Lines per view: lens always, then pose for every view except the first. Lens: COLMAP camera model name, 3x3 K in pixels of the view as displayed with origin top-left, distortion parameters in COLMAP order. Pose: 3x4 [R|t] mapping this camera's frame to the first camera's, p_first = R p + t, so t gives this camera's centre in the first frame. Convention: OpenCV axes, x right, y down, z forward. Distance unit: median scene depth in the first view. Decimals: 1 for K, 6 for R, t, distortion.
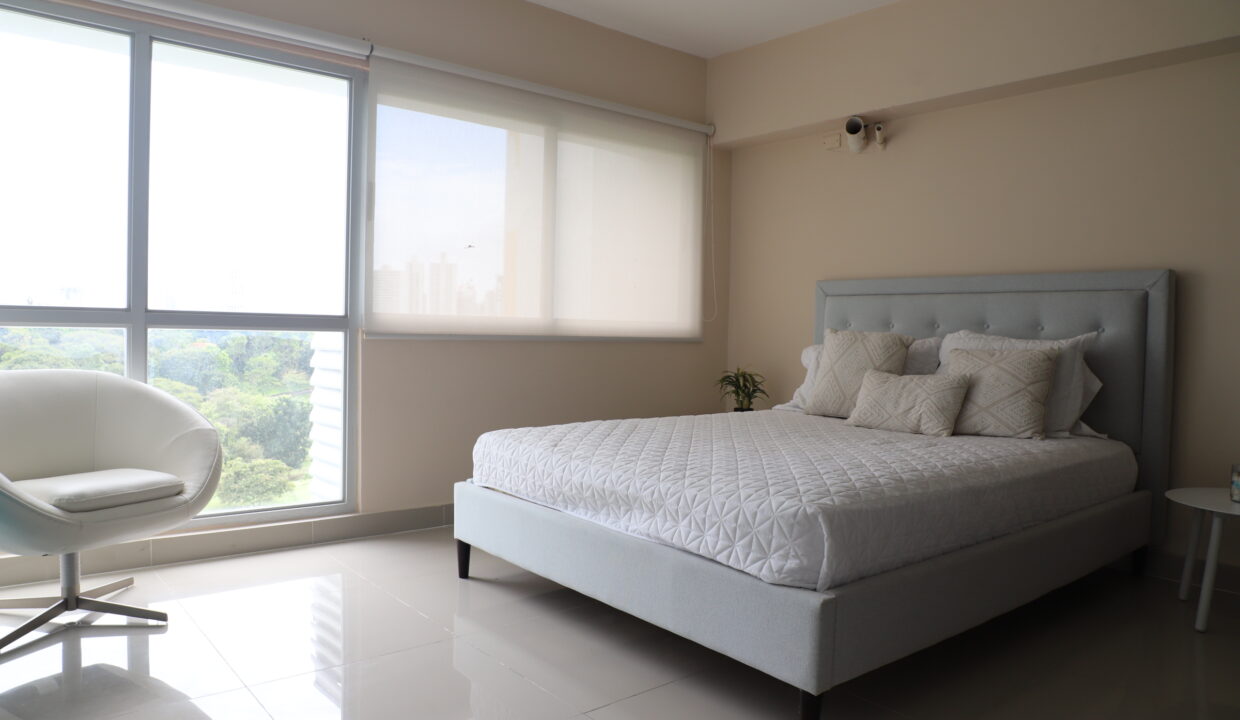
lens RADIAL K [[835.9, 0, 620.0], [0, 835.9, 360.0], [0, 0, 1]] dist [-0.080119, 0.041401]
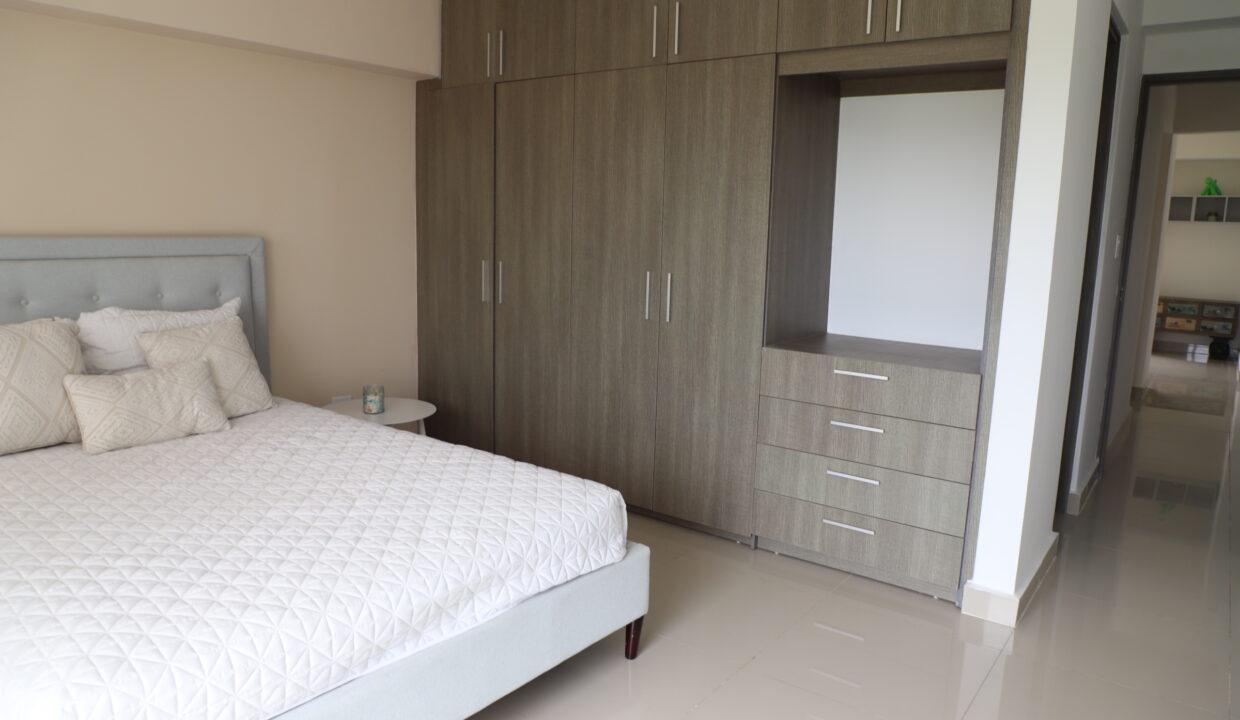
lens RADIAL K [[835.9, 0, 620.0], [0, 835.9, 360.0], [0, 0, 1]] dist [-0.080119, 0.041401]
pose [[-0.235265, -0.187678, 0.953639, -0.711541], [-0.003922, 0.981355, 0.192165, -0.200910], [-0.971923, 0.041470, -0.231615, 0.943008]]
